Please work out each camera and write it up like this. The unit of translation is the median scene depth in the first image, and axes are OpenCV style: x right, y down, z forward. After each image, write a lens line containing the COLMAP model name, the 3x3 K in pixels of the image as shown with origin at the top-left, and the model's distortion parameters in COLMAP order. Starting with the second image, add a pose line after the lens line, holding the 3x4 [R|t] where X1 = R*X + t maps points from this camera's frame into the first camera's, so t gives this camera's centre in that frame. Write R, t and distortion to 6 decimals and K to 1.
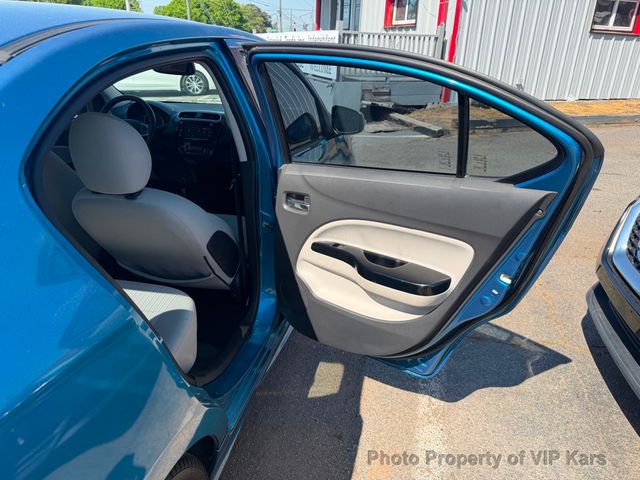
lens RADIAL K [[462.2, 0, 321.5], [0, 462.2, 246.7], [0, 0, 1]] dist [0.004791, -0.011794]
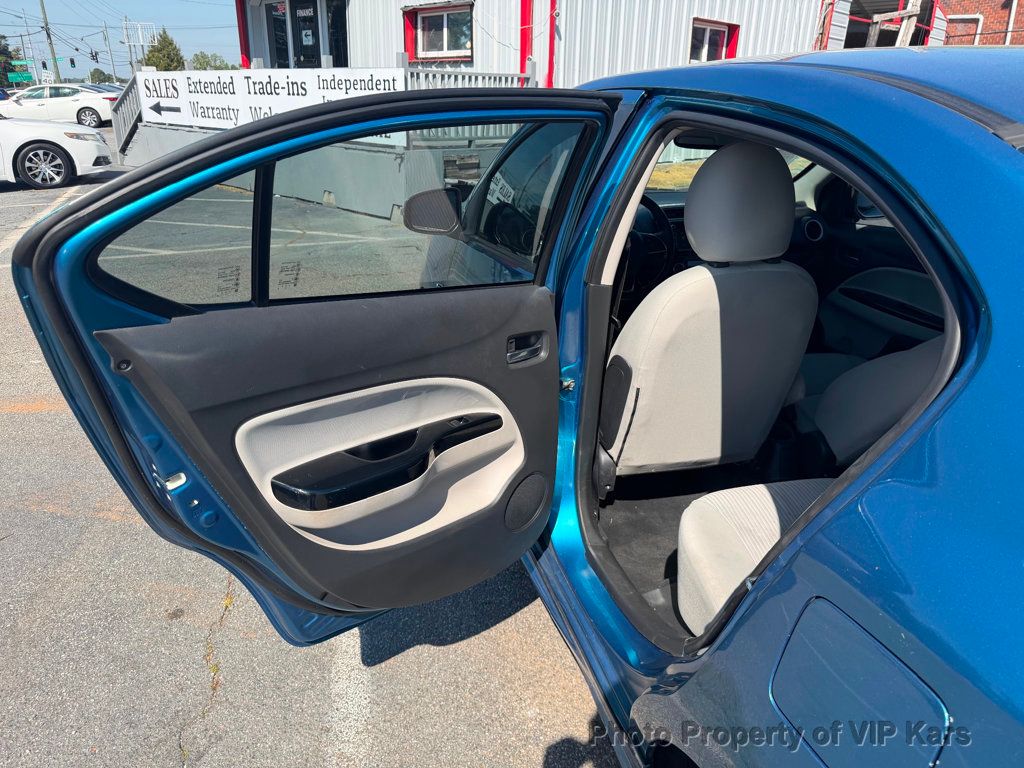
lens RADIAL K [[739.6, 0, 506.7], [0, 739.6, 390.1], [0, 0, 1]] dist [0.004791, -0.011794]
pose [[0.894948, -0.177011, 0.409555, -0.280012], [0.185378, 0.982473, 0.019546, -0.033622], [-0.405836, 0.058430, 0.912076, 0.059111]]
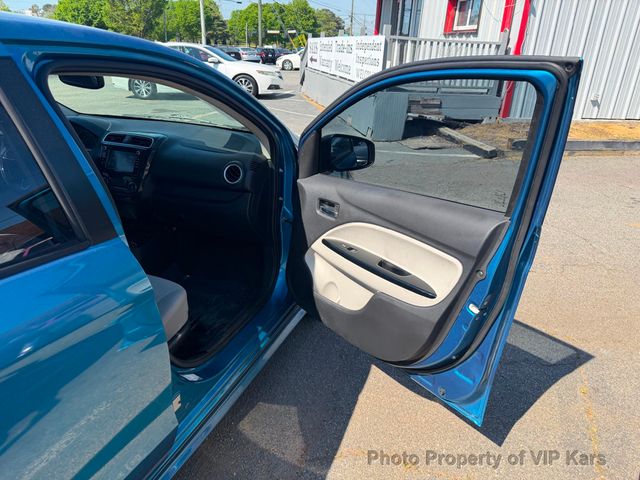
lens RADIAL K [[462.2, 0, 324.3], [0, 462.2, 244.4], [0, 0, 1]] dist [0.004791, -0.011794]
pose [[0.990343, 0.069501, -0.119961, 0.047814], [-0.071067, 0.997433, -0.008822, -0.036300], [0.119040, 0.017263, 0.992739, 0.080013]]
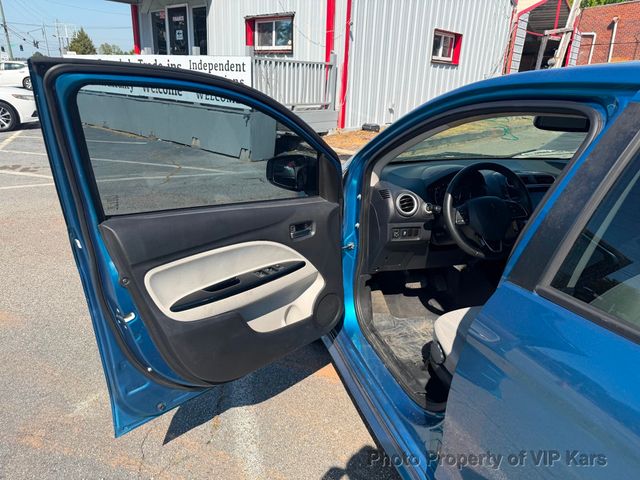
lens RADIAL K [[462.2, 0, 318.3], [0, 462.2, 244.8], [0, 0, 1]] dist [0.004791, -0.011794]
pose [[0.875634, -0.160251, 0.455615, -0.277444], [0.179498, 0.983758, 0.001040, -0.071828], [-0.448382, 0.080871, 0.890176, 0.144434]]
